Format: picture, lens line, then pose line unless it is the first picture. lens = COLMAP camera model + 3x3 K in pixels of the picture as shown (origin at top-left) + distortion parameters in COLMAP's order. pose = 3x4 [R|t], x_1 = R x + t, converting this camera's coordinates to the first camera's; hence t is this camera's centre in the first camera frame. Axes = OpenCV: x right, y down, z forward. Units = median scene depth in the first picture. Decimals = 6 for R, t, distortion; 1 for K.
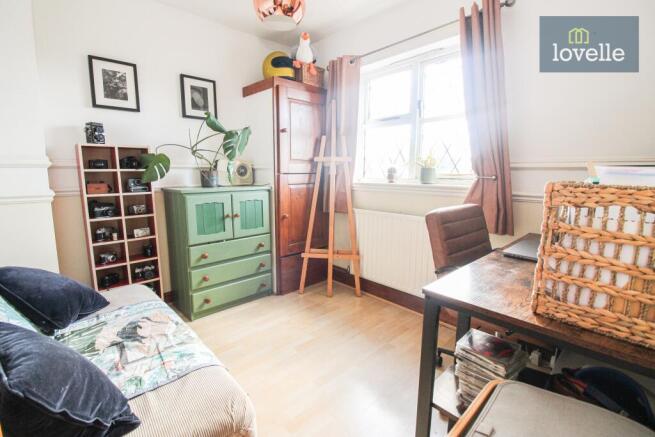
lens RADIAL K [[313.9, 0, 324.9], [0, 313.9, 220.6], [0, 0, 1]] dist [-0.025724, -0.002203]
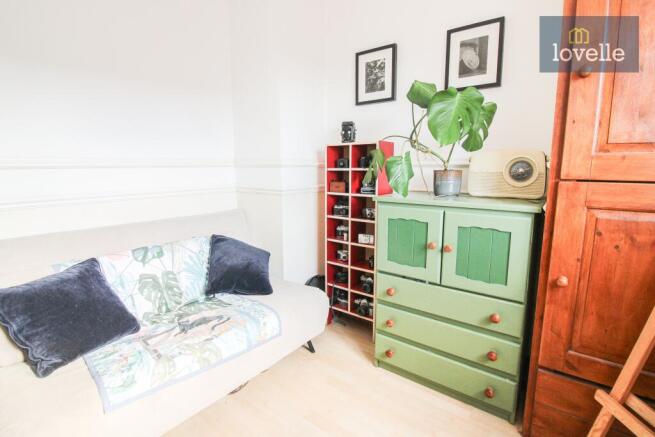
lens RADIAL K [[313.9, 0, 326.4], [0, 313.9, 216.3], [0, 0, 1]] dist [-0.025724, -0.002203]
pose [[0.127507, 0.154910, -0.979666, 0.272369], [-0.148506, 0.979575, 0.135567, -0.133791], [0.980657, 0.128201, 0.147908, 0.764511]]
